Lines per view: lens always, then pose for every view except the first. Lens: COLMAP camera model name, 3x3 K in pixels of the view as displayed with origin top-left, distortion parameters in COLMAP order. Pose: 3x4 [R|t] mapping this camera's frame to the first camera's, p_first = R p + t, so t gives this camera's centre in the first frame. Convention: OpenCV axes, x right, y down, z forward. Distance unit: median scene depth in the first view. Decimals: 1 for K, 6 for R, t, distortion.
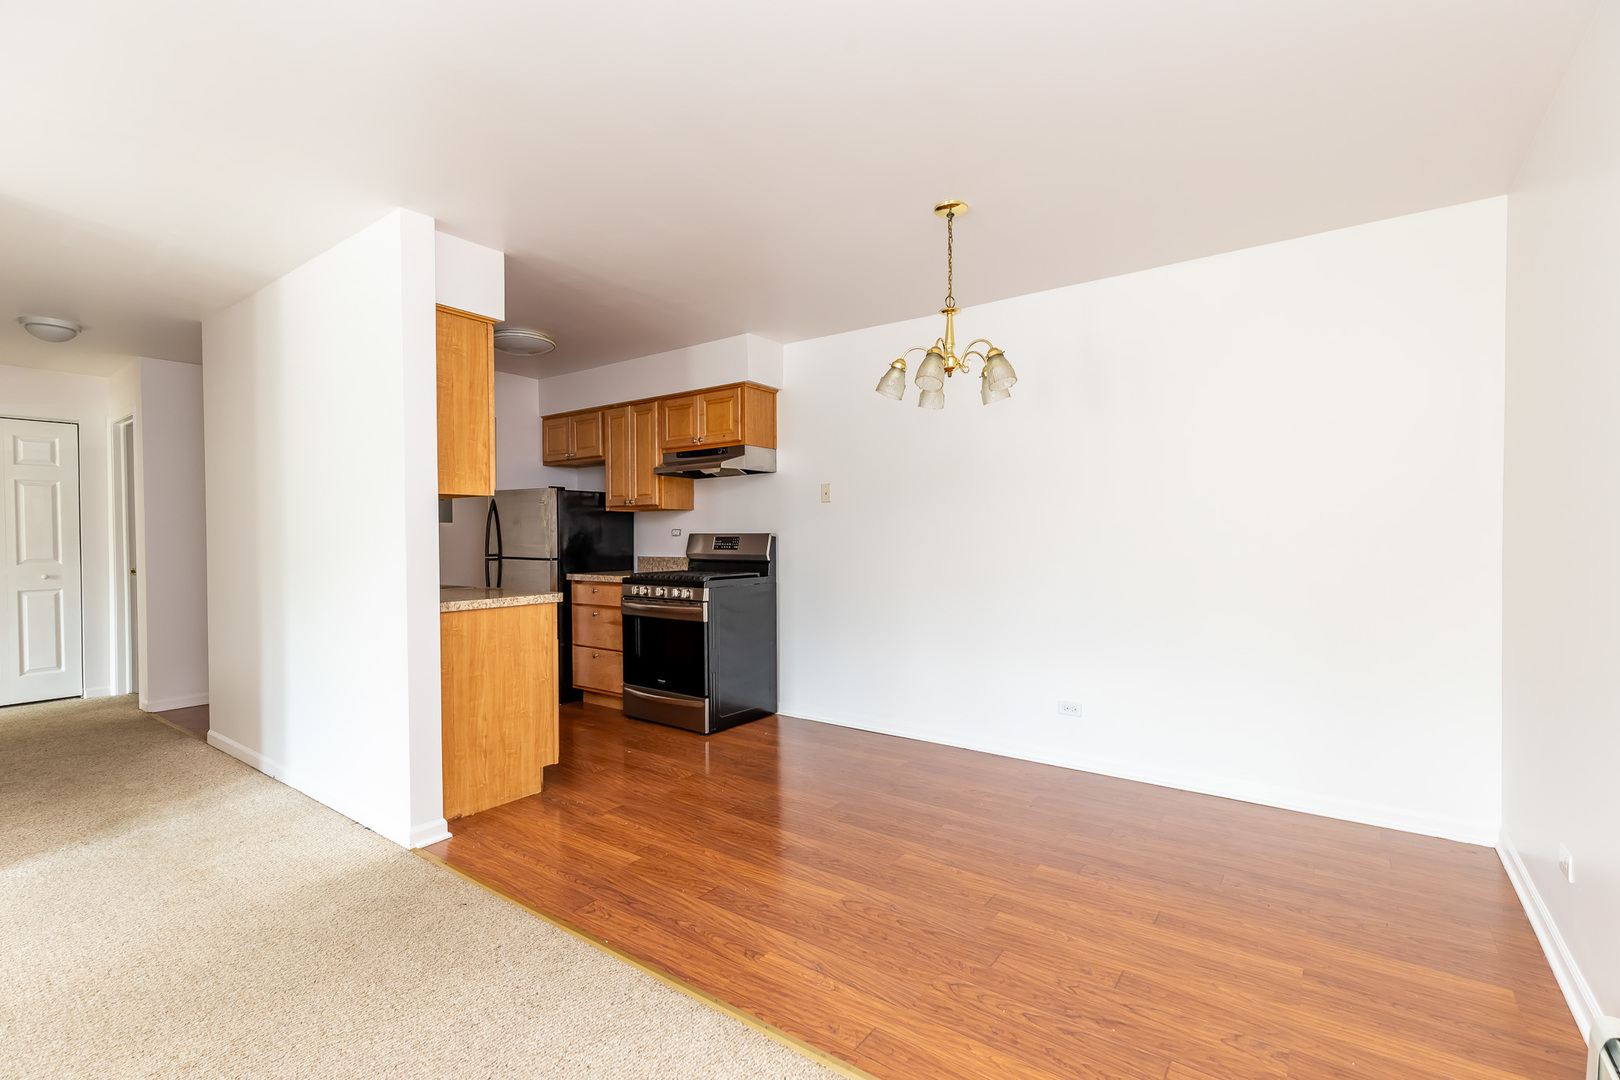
lens RADIAL K [[730.8, 0, 810.0], [0, 730.8, 540.0], [0, 0, 1]] dist [0.010299, -0.000374]
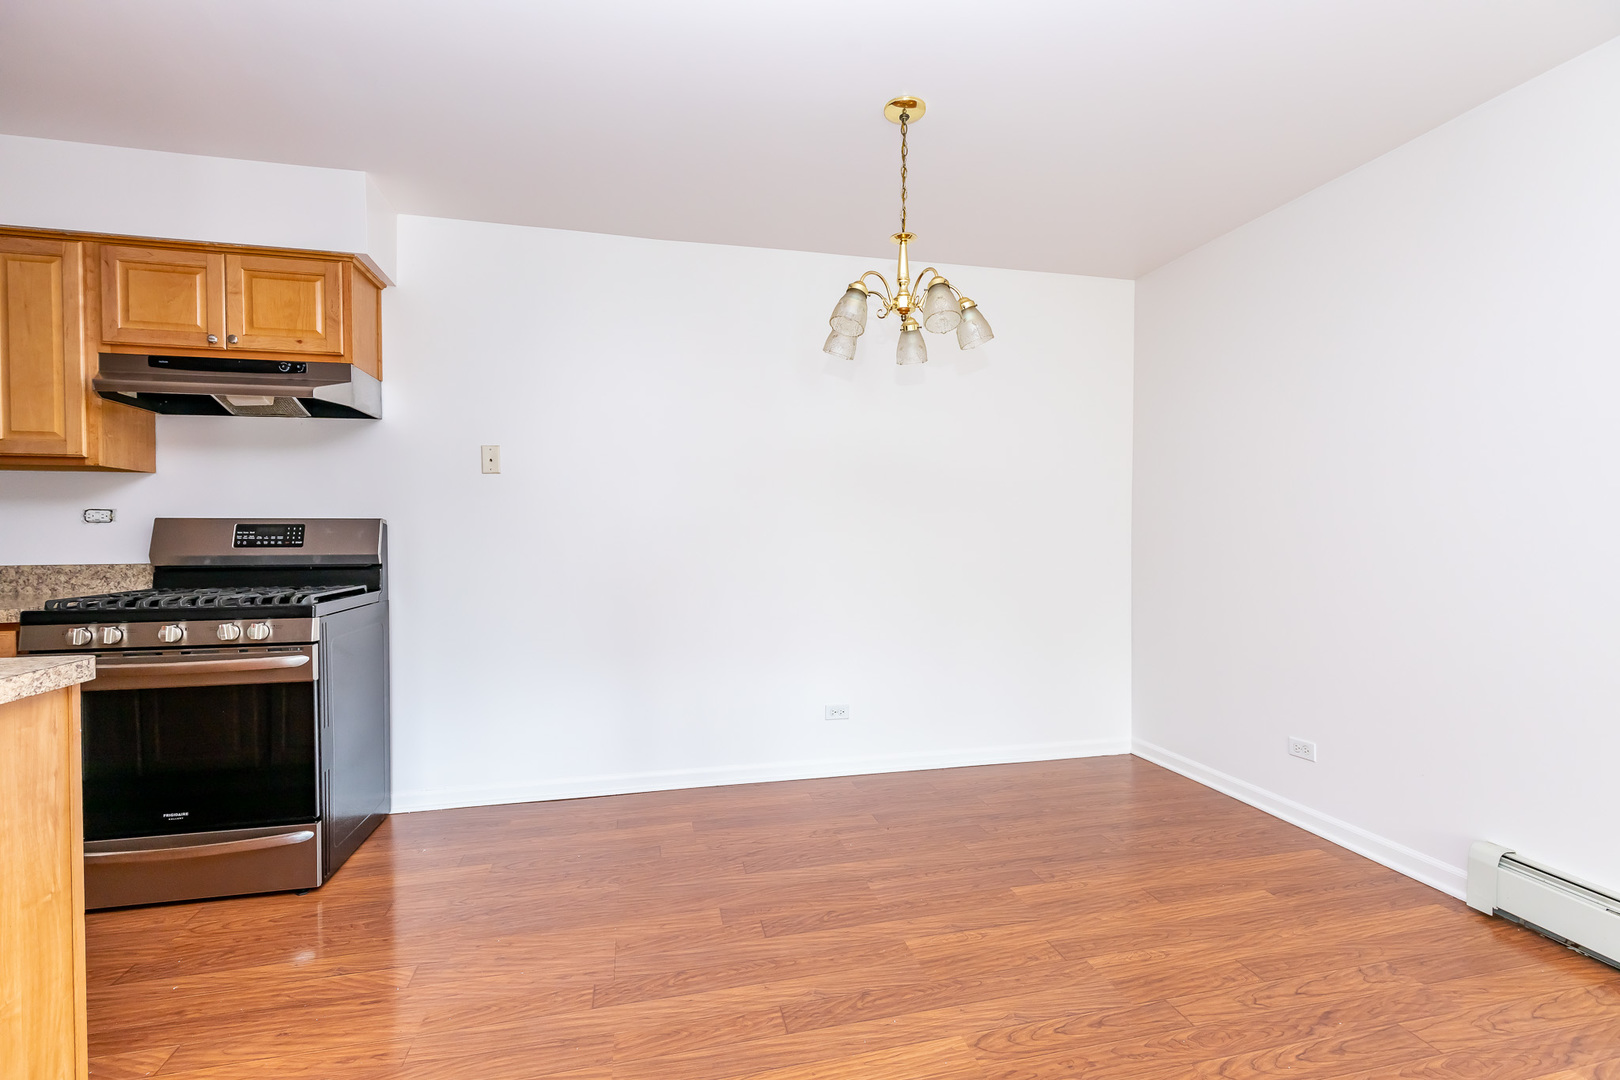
lens RADIAL K [[730.8, 0, 810.0], [0, 730.8, 540.0], [0, 0, 1]] dist [0.010299, -0.000374]
pose [[0.643432, -0.005180, 0.765486, -0.321654], [0.004500, 0.999985, 0.002985, 0.008990], [-0.765490, 0.001524, 0.643446, 0.374495]]
